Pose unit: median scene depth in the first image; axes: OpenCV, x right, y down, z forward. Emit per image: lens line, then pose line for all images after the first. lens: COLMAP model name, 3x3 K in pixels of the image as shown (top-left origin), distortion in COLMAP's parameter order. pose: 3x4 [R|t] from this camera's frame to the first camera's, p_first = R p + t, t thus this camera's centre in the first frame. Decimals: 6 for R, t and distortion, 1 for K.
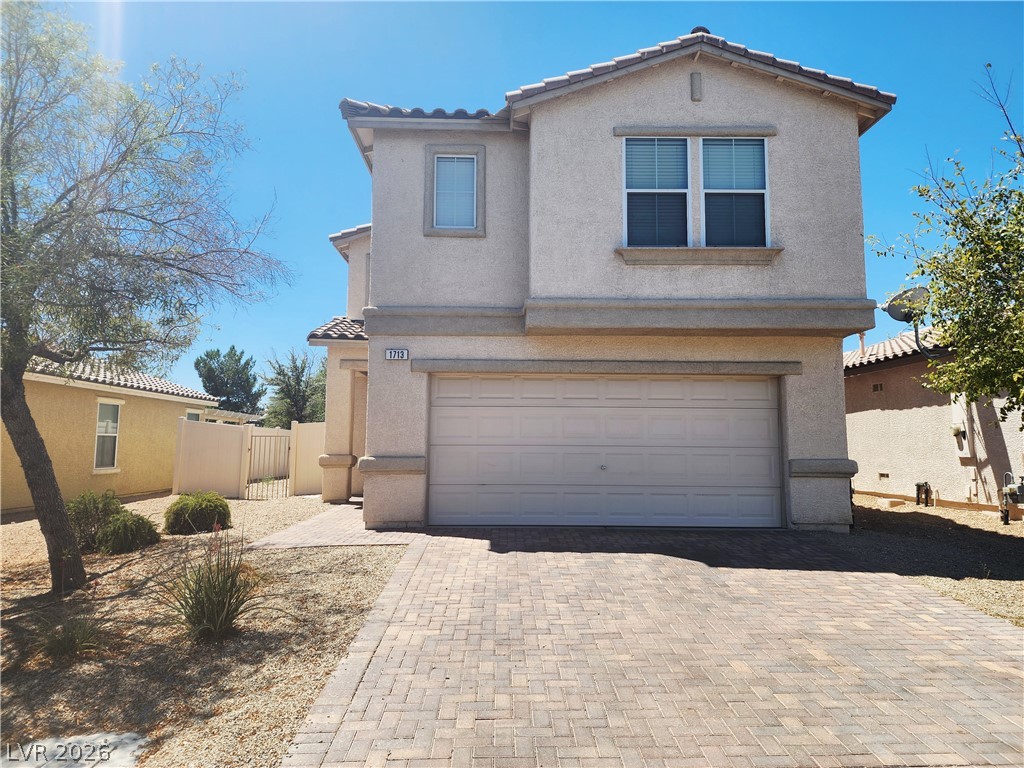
lens RADIAL K [[679.4, 0, 512.0], [0, 679.4, 384.0], [0, 0, 1]] dist [0.086268, -0.057497]
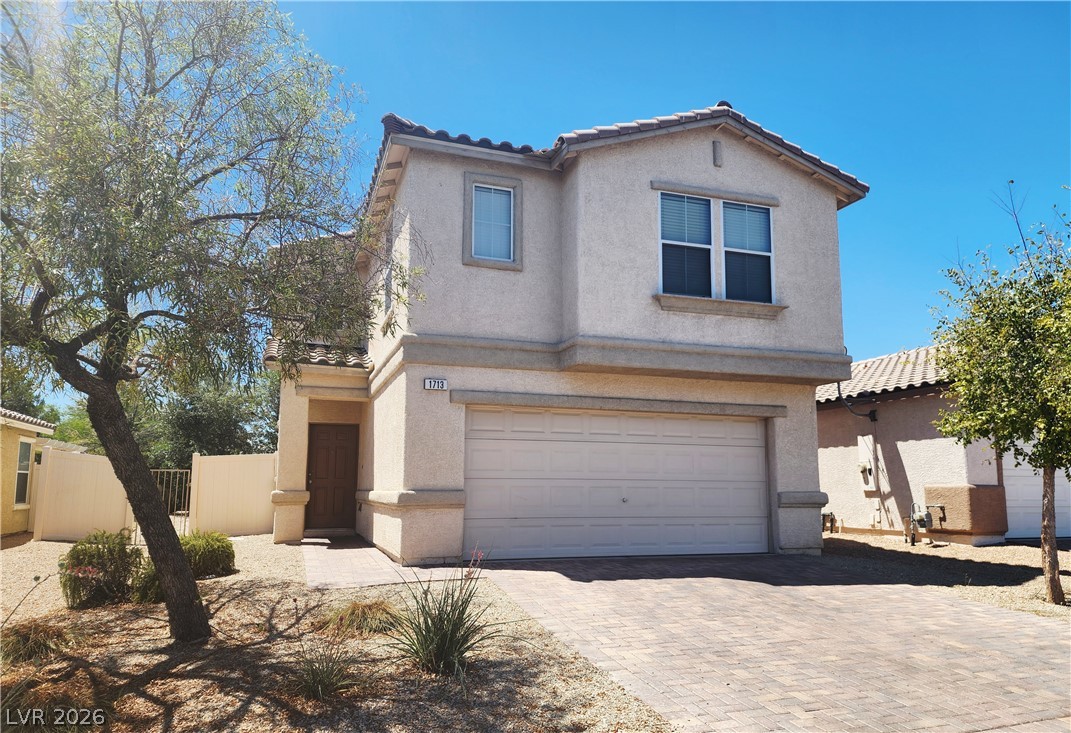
lens RADIAL K [[714.3, 0, 535.2], [0, 714.3, 411.4], [0, 0, 1]] dist [0.071038, -0.001238]
pose [[0.951983, 0.031483, 0.304528, -0.345104], [-0.027839, 0.999480, -0.016300, 0.007642], [-0.304883, 0.007040, 0.952364, -0.007825]]
